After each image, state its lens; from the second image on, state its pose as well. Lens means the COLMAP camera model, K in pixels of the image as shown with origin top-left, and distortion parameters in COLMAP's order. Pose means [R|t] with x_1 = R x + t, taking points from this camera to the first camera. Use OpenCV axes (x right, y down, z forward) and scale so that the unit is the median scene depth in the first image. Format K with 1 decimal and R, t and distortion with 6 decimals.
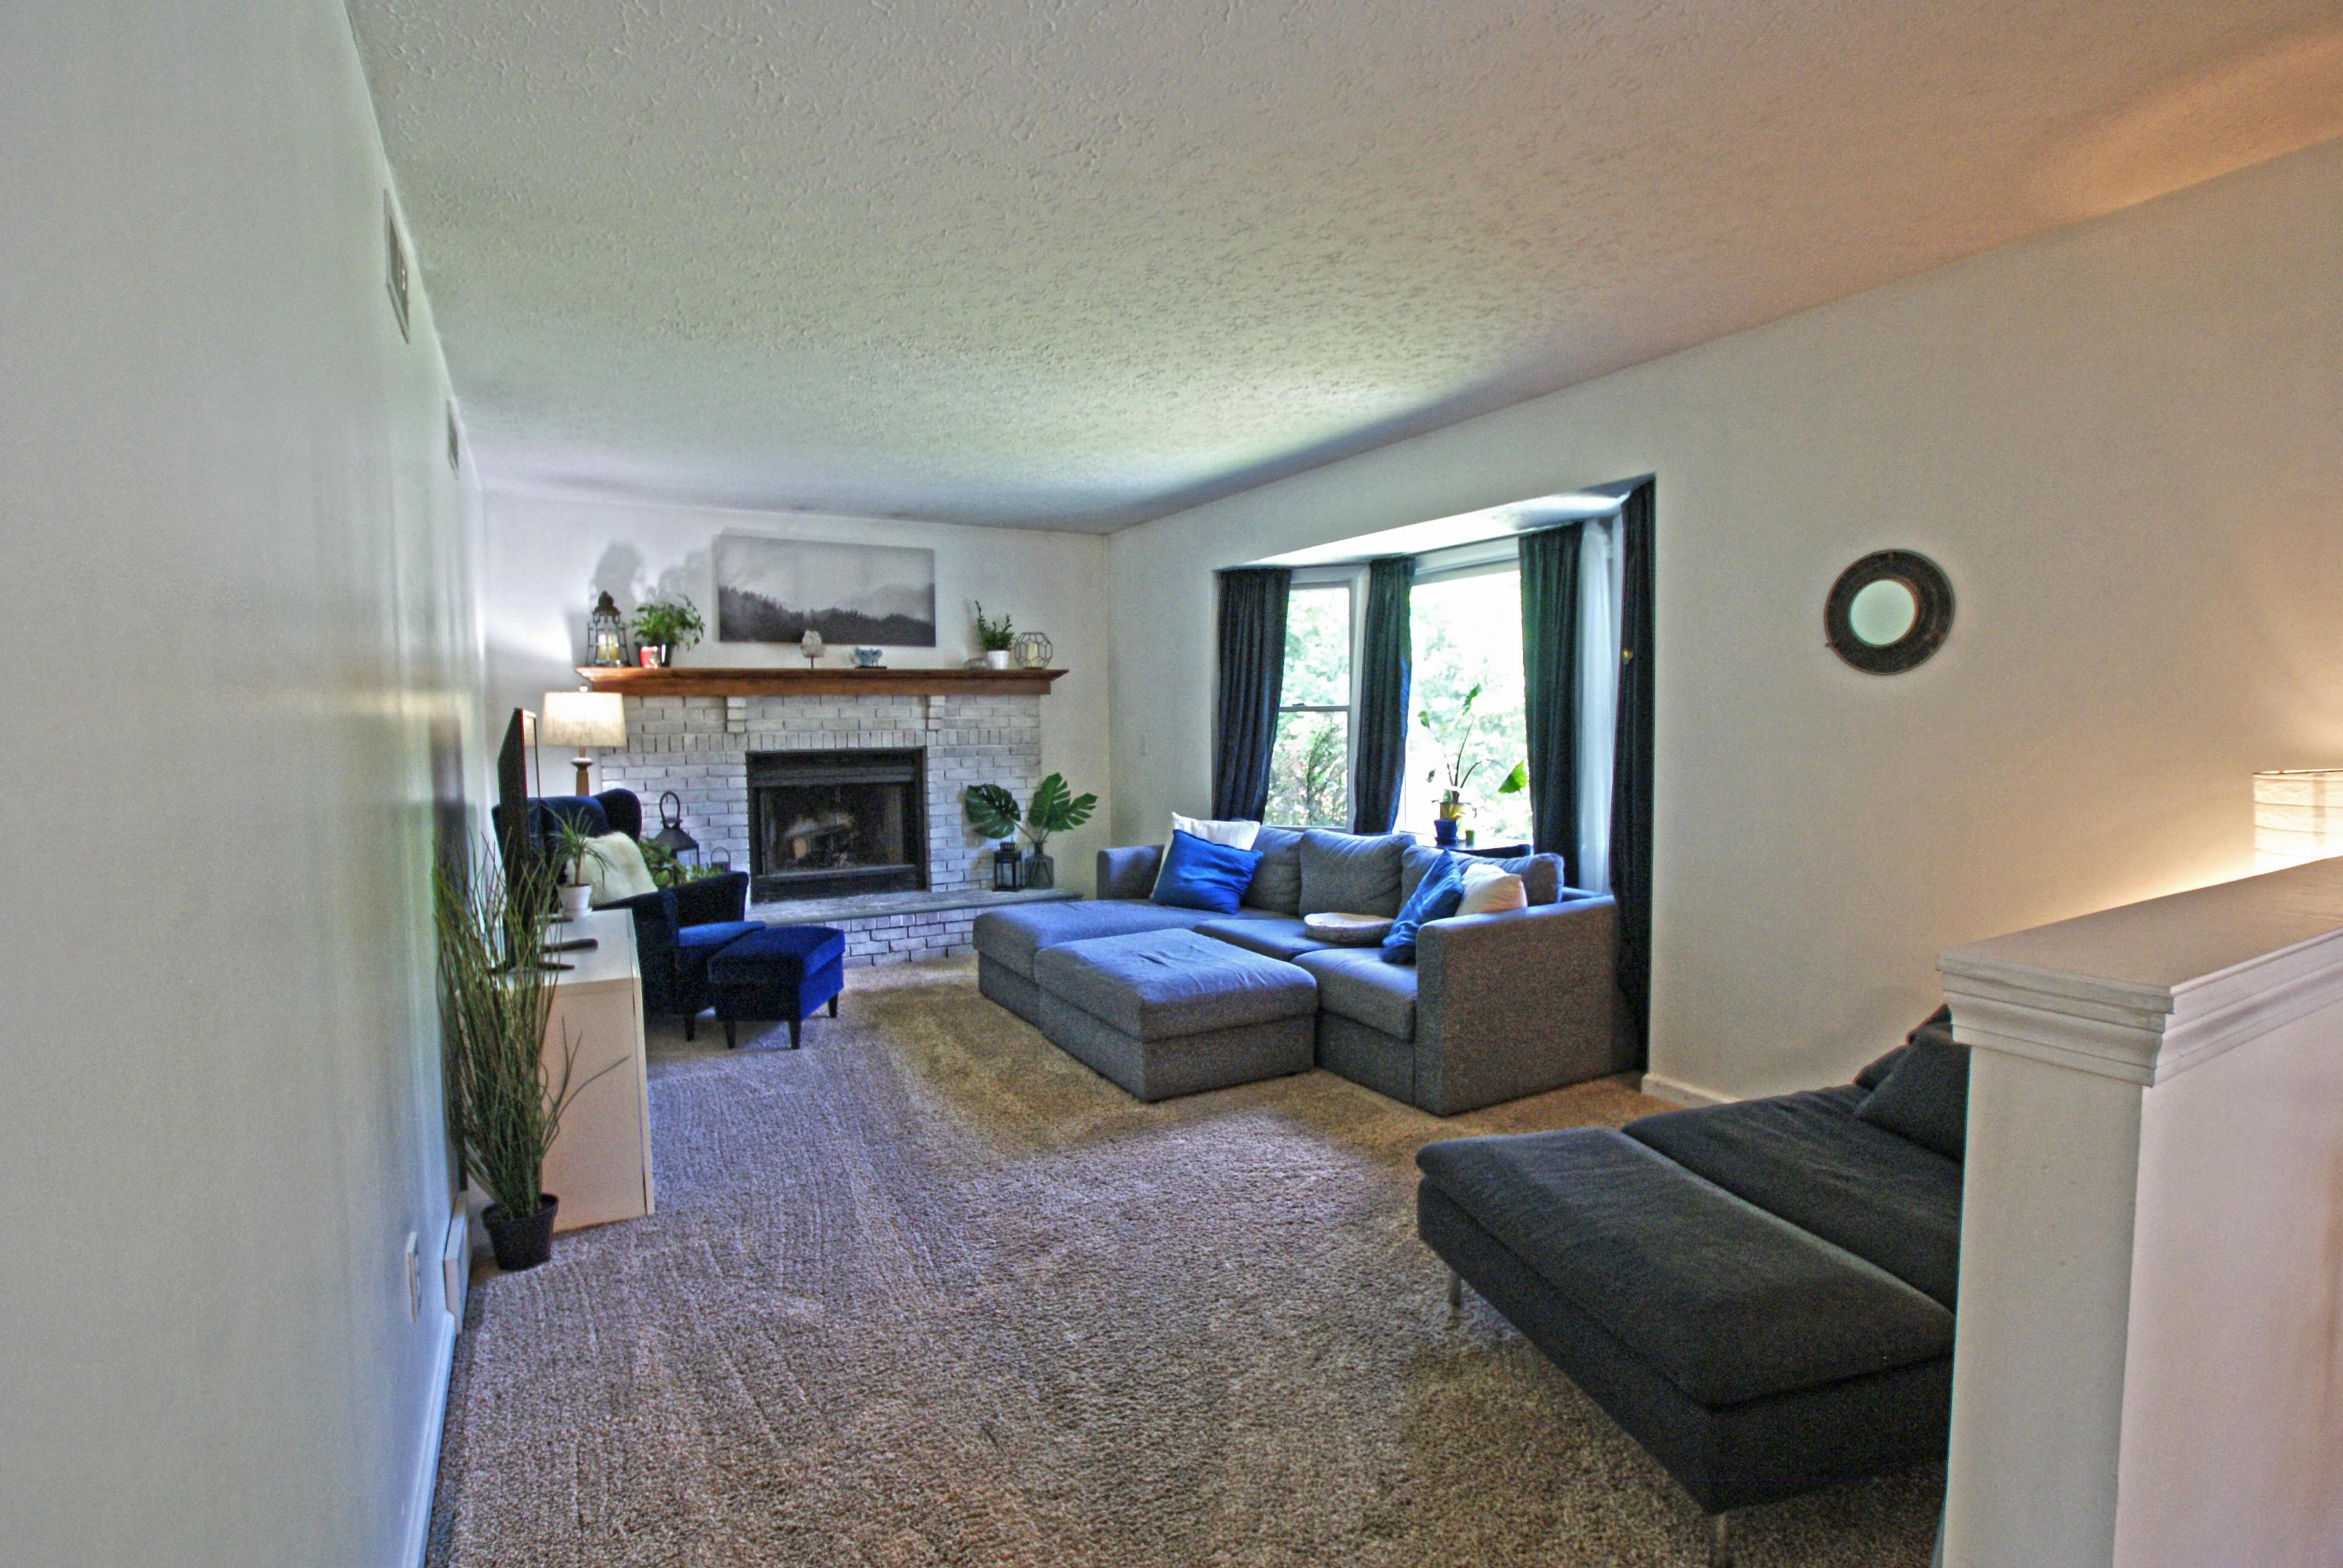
lens RADIAL K [[1108.1, 0, 1153.6], [0, 1108.1, 780.8], [0, 0, 1]] dist [-0.051862, 0.017242]
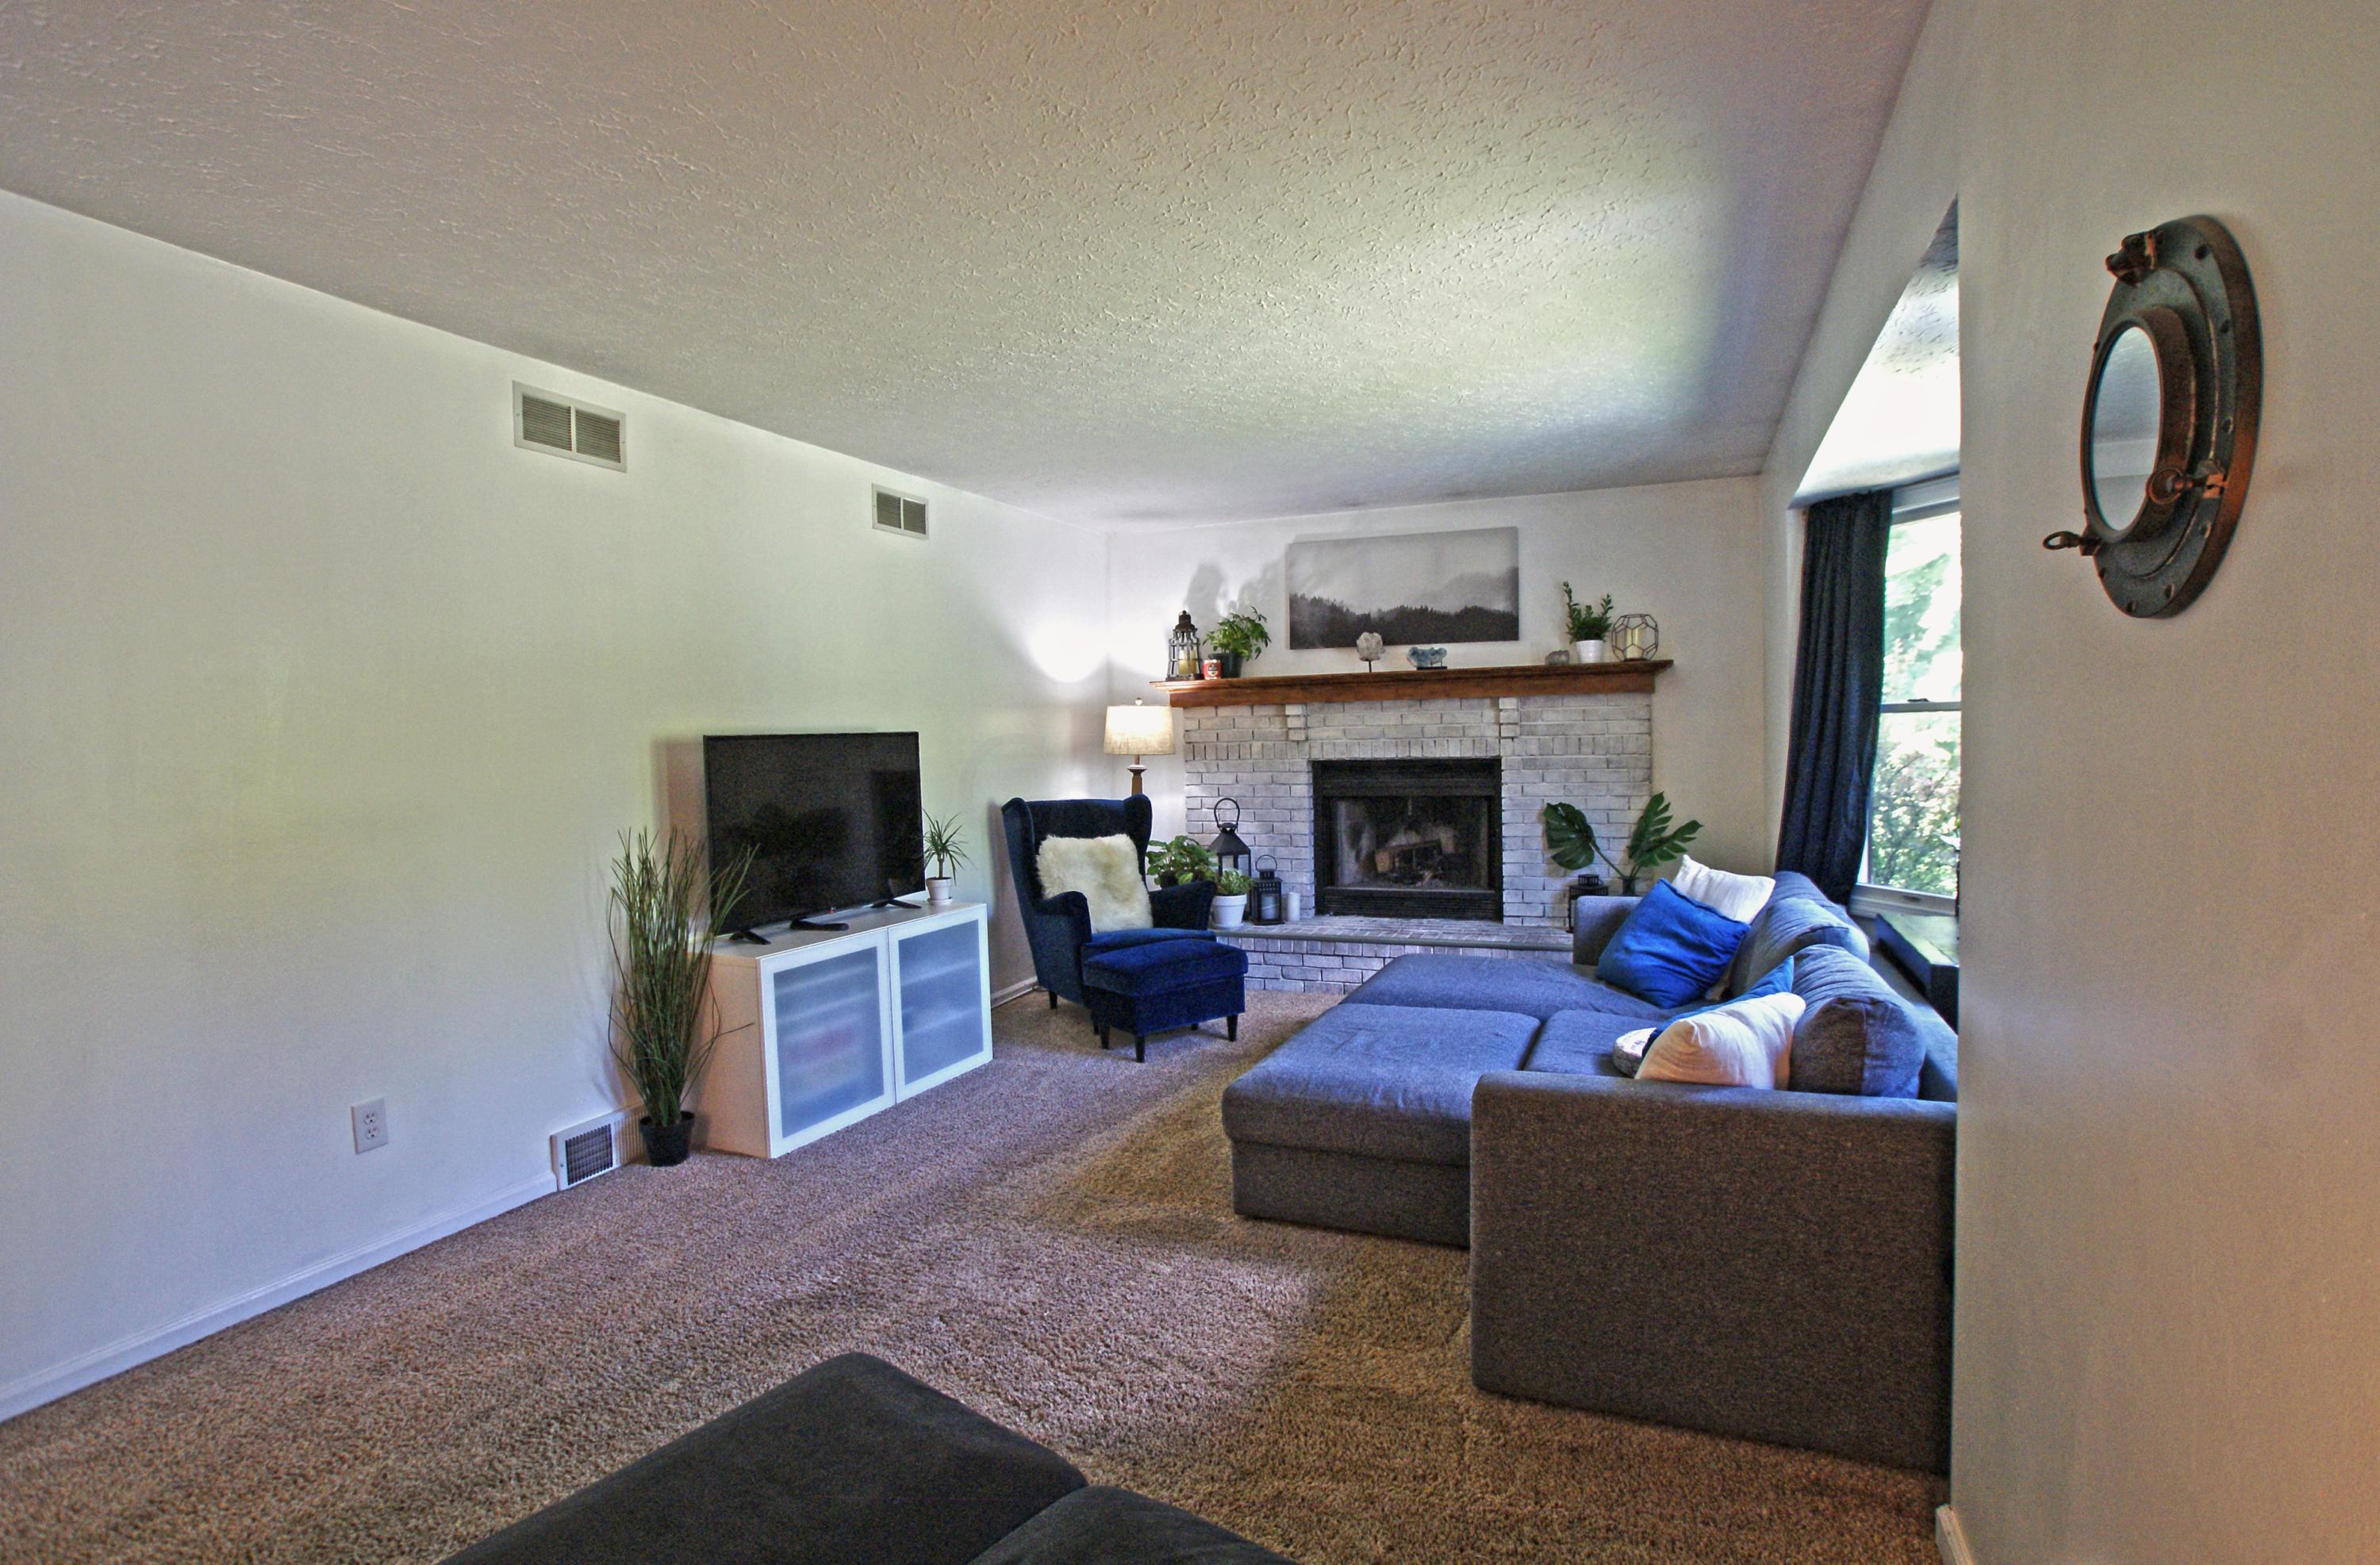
lens RADIAL K [[1147.2, 0, 1202.1], [0, 1147.2, 785.2], [0, 0, 1]] dist [-0.044420, 0.000477]
pose [[0.630286, 0.034067, -0.775615, 0.364492], [-0.027642, 0.999388, 0.021433, -0.022695], [0.775871, 0.007931, 0.630842, 0.271920]]
